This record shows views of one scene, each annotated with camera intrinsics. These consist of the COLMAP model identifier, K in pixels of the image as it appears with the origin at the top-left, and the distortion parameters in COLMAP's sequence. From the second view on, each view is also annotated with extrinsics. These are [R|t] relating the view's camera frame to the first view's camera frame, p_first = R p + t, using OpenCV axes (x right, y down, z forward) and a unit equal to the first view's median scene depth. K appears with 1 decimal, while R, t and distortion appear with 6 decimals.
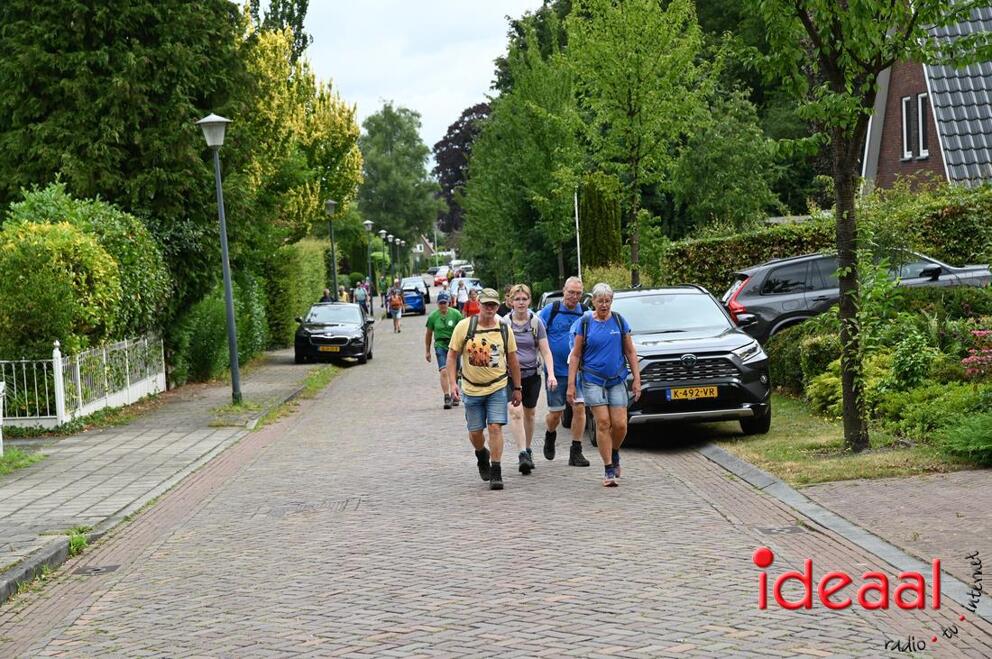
lens RADIAL K [[2005.0, 0, 495.8], [0, 2005.0, 329.9], [0, 0, 1]] dist [0.001094, 0.000000]
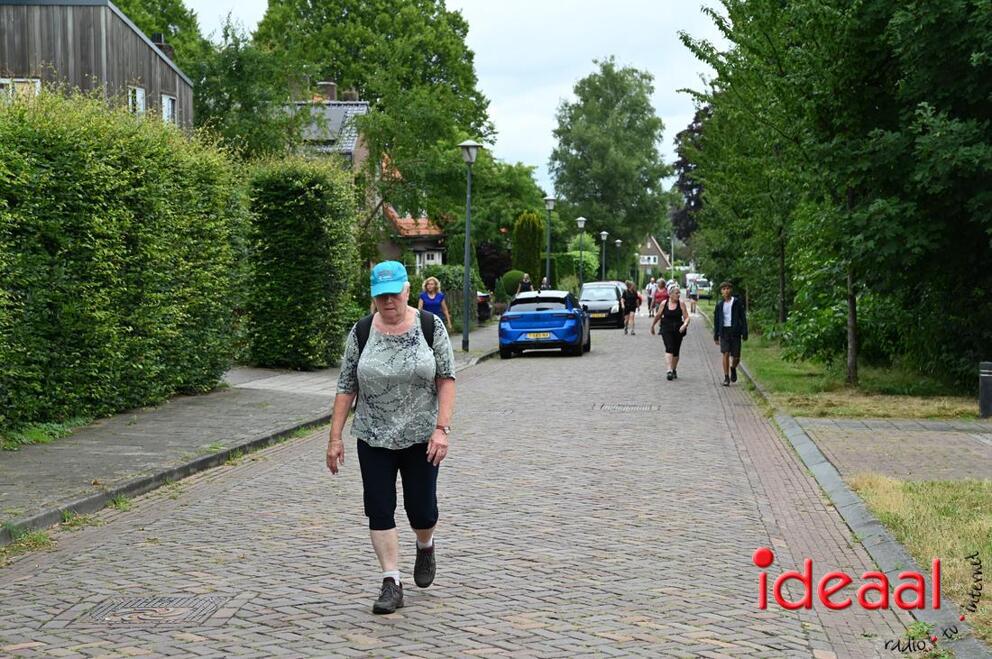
lens RADIAL K [[1836.8, 0, 495.1], [0, 1836.8, 326.4], [0, 0, 1]] dist [-0.013271, 0.000000]
pose [[0.990582, 0.041362, -0.130523, -0.002126], [-0.042763, 0.999054, -0.007949, -0.005238], [0.130071, 0.013456, 0.991413, 0.307225]]
